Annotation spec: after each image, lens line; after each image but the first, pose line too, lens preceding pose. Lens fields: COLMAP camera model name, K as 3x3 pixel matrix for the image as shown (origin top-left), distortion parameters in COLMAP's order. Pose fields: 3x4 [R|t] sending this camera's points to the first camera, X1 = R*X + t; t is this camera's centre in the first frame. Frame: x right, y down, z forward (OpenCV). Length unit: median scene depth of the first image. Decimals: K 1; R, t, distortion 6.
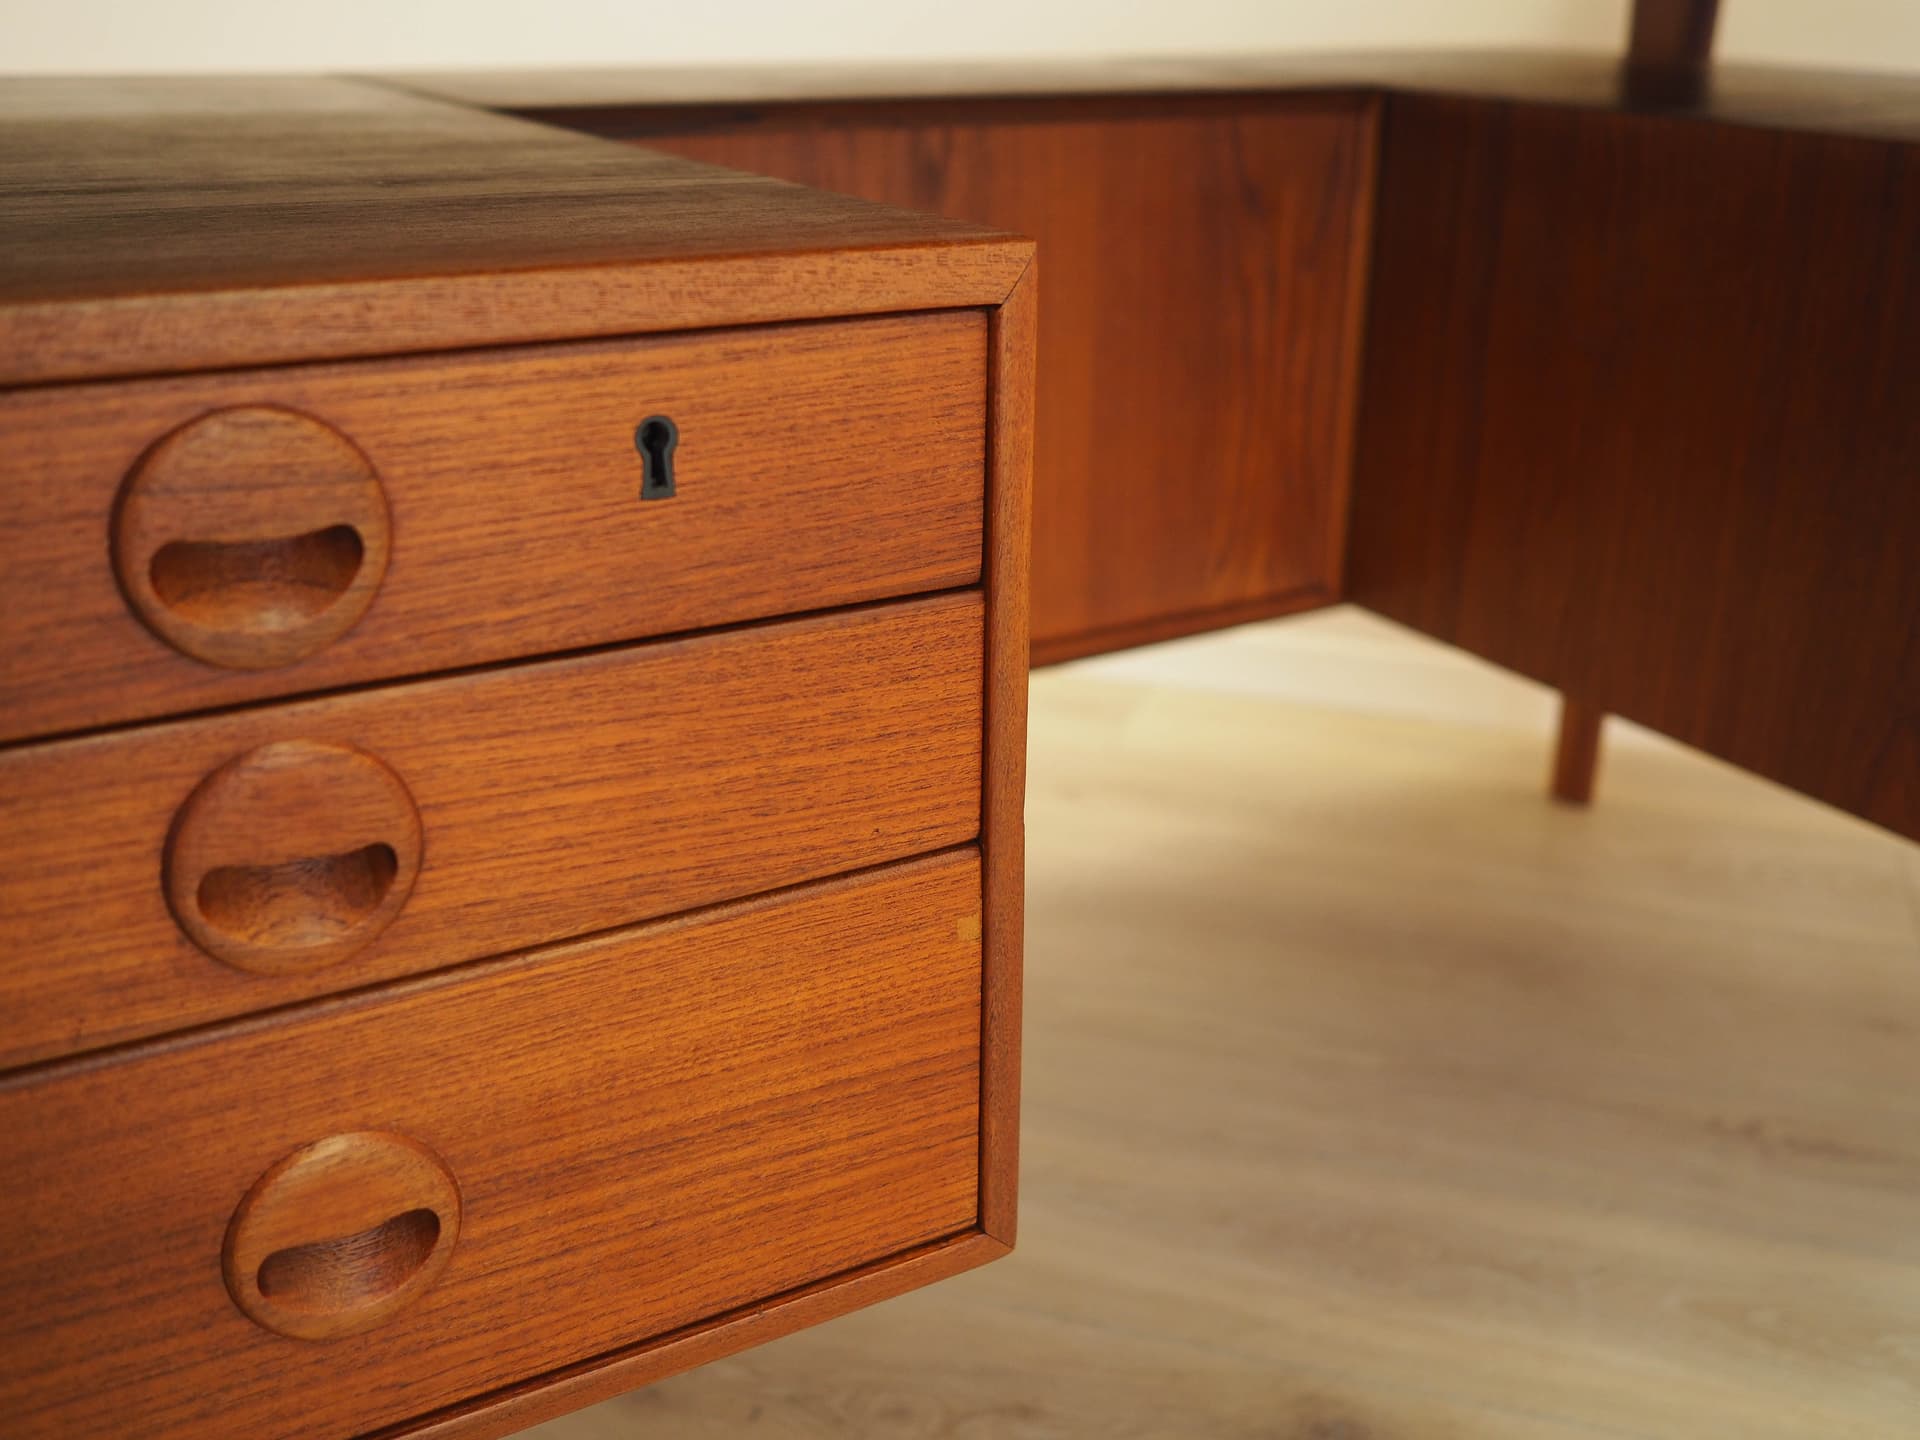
lens RADIAL K [[1946.6, 0, 960.0], [0, 1946.6, 720.0], [0, 0, 1]] dist [-0.010802, -0.033849]
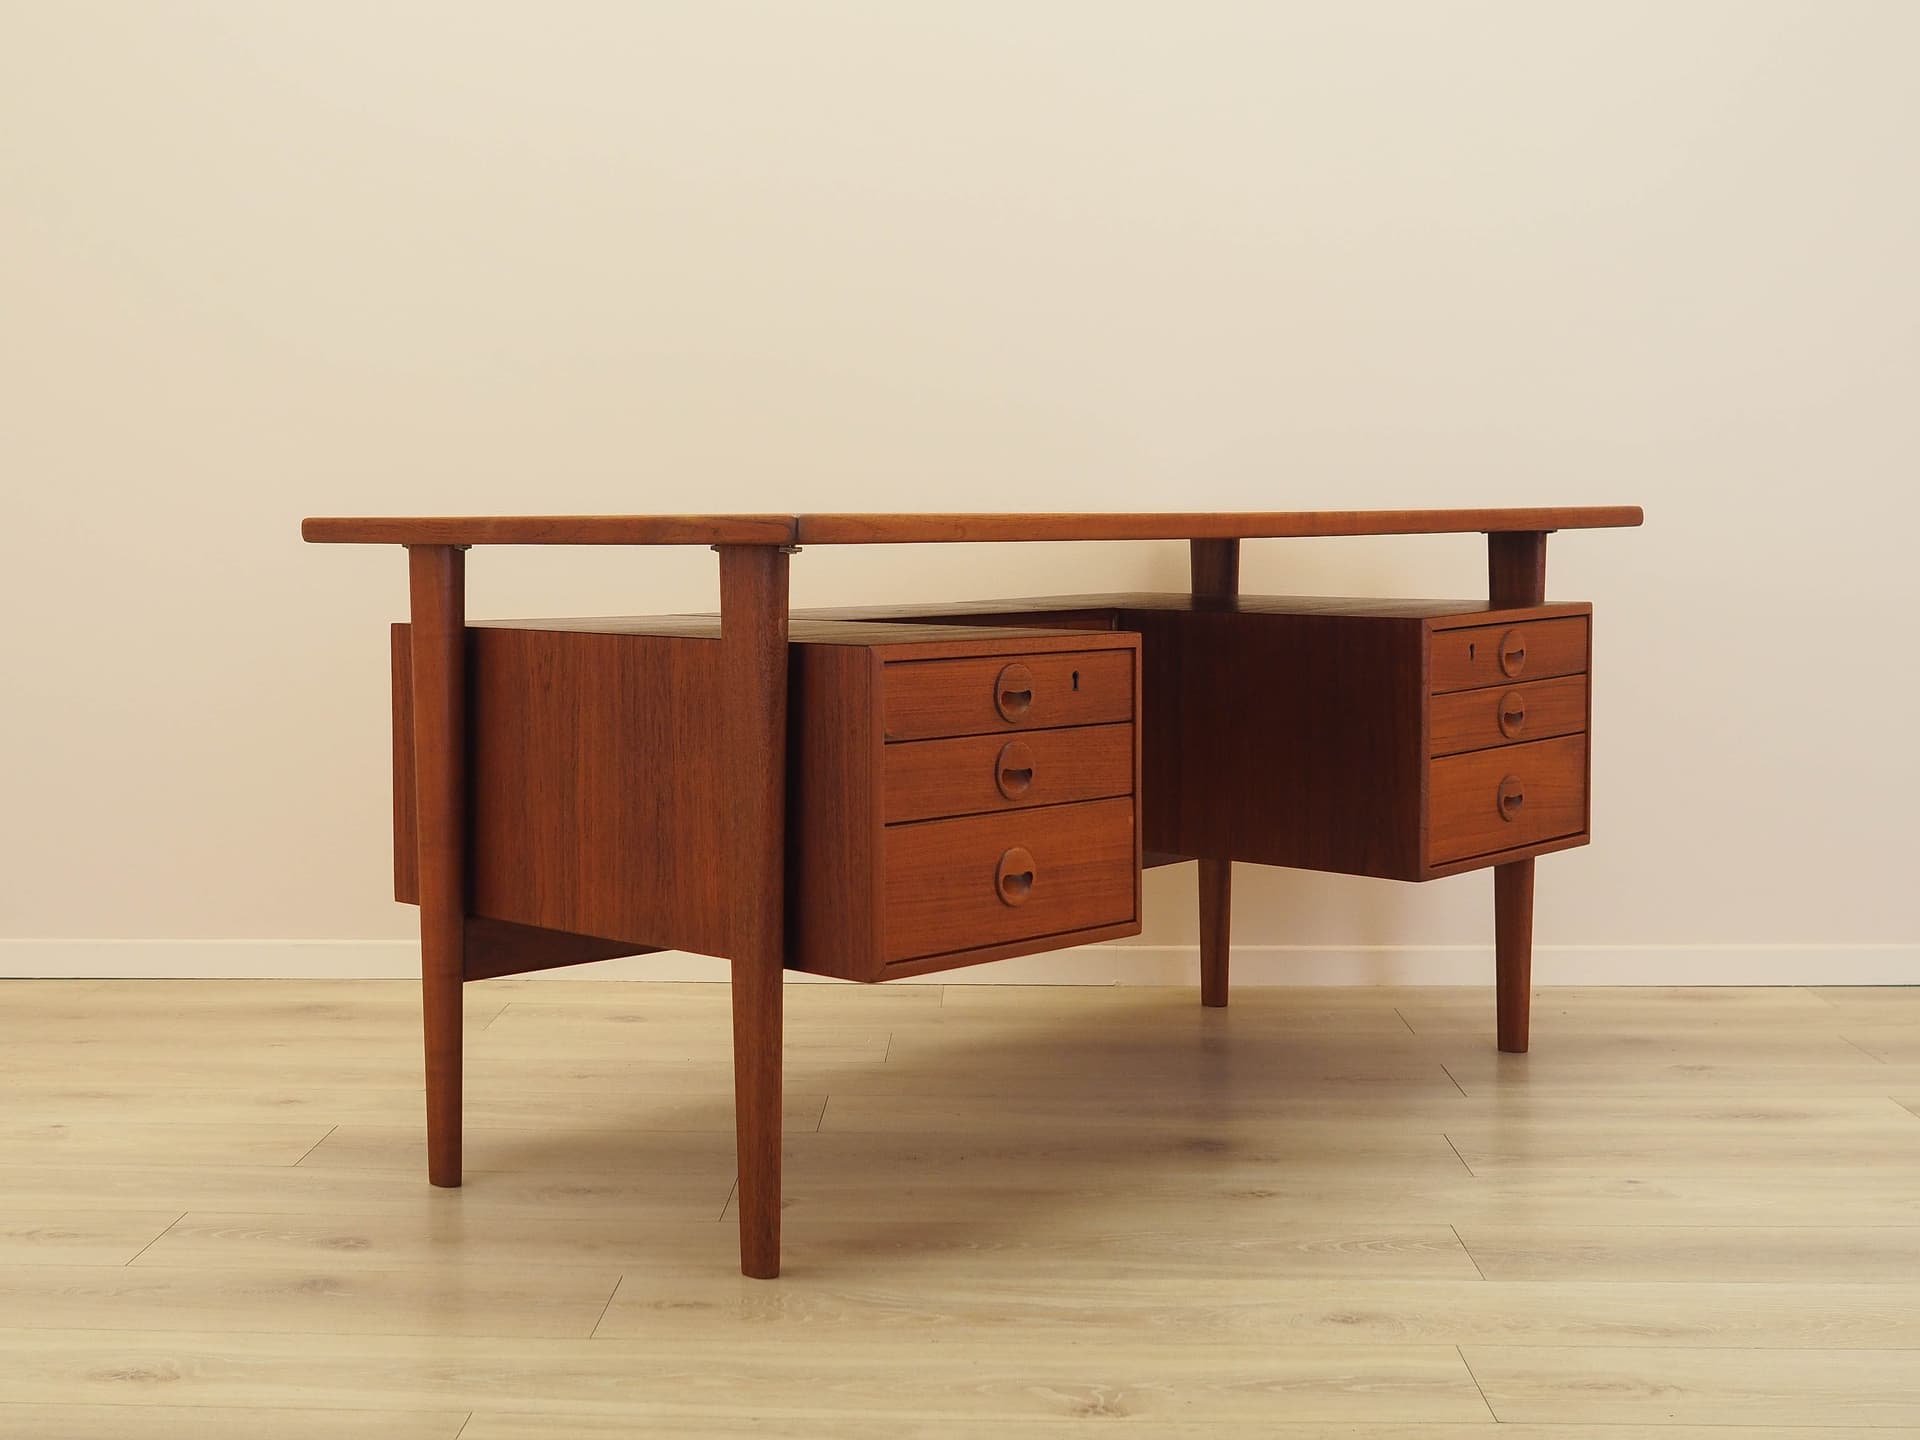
lens RADIAL K [[2672.1, 0, 897.8], [0, 2672.1, 716.8], [0, 0, 1]] dist [0.001088, -0.019459]
pose [[0.961680, -0.036680, 0.271709, -1.970953], [0.115282, 0.953247, -0.279339, 1.416908], [-0.248760, 0.299958, 0.920947, -3.948098]]
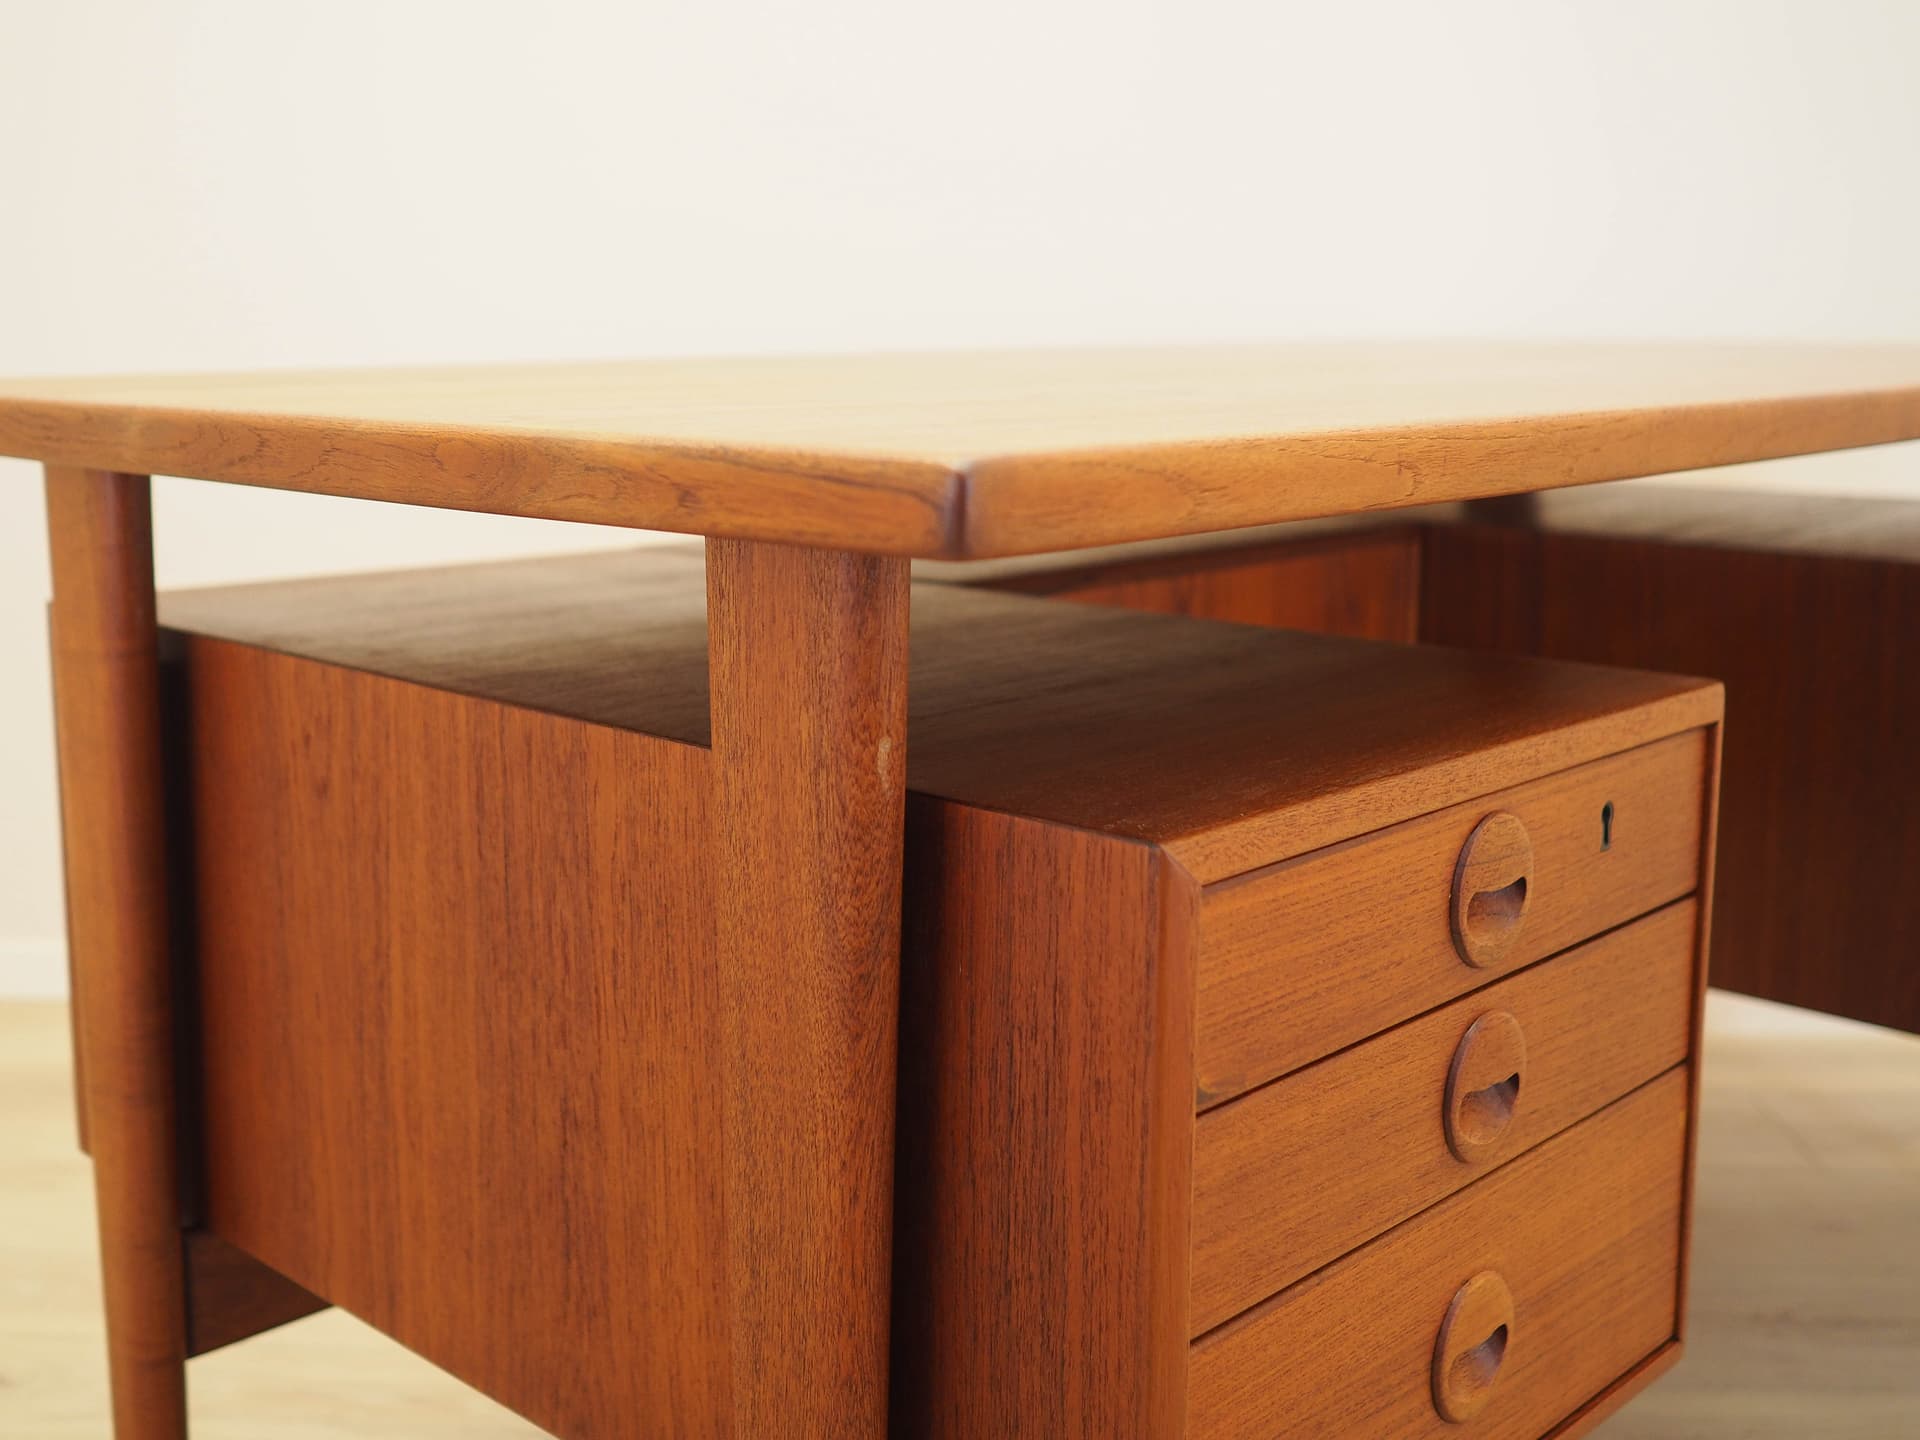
lens RADIAL K [[2167.3, 0, 876.0], [0, 2167.3, 655.6], [0, 0, 1]] dist [-0.016744, -0.005313]
pose [[0.964858, -0.054896, 0.256973, -1.160504], [0.107730, 0.974609, -0.196293, 0.018850], [-0.239672, 0.217078, 0.946274, -0.608249]]
